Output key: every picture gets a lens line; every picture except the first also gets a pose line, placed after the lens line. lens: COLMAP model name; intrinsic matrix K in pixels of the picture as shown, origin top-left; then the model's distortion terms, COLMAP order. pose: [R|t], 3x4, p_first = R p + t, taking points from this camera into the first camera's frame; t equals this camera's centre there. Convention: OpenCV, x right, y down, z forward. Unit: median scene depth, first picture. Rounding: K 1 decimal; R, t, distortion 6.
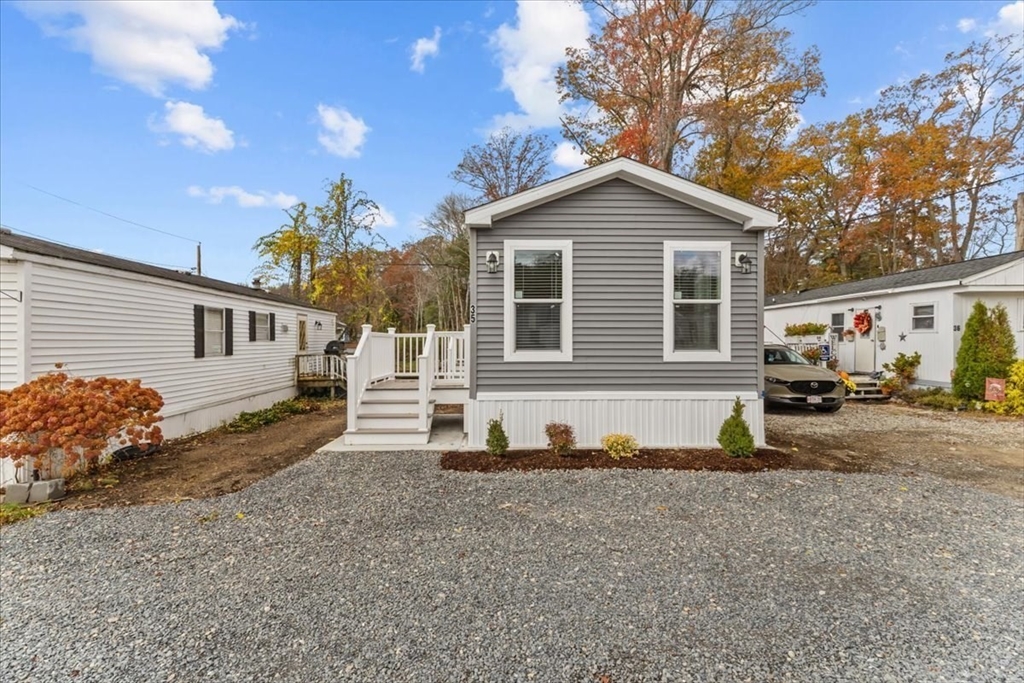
lens RADIAL K [[472.9, 0, 513.9], [0, 472.9, 342.2], [0, 0, 1]] dist [0.002234, -0.000448]
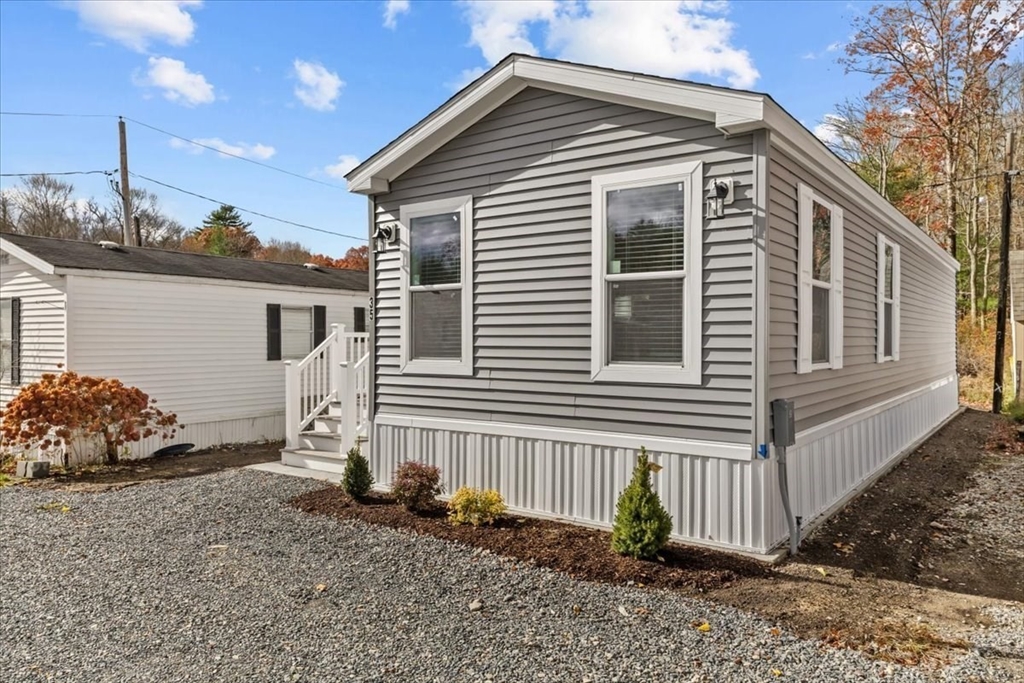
lens RADIAL K [[732.9, 0, 512.0], [0, 732.9, 341.5], [0, 0, 1]] dist [-0.017125, -0.001922]
pose [[0.787846, 0.002322, -0.615868, 0.801014], [-0.003086, 0.999995, -0.000178, -0.007818], [0.615865, 0.002041, 0.787849, 0.215319]]
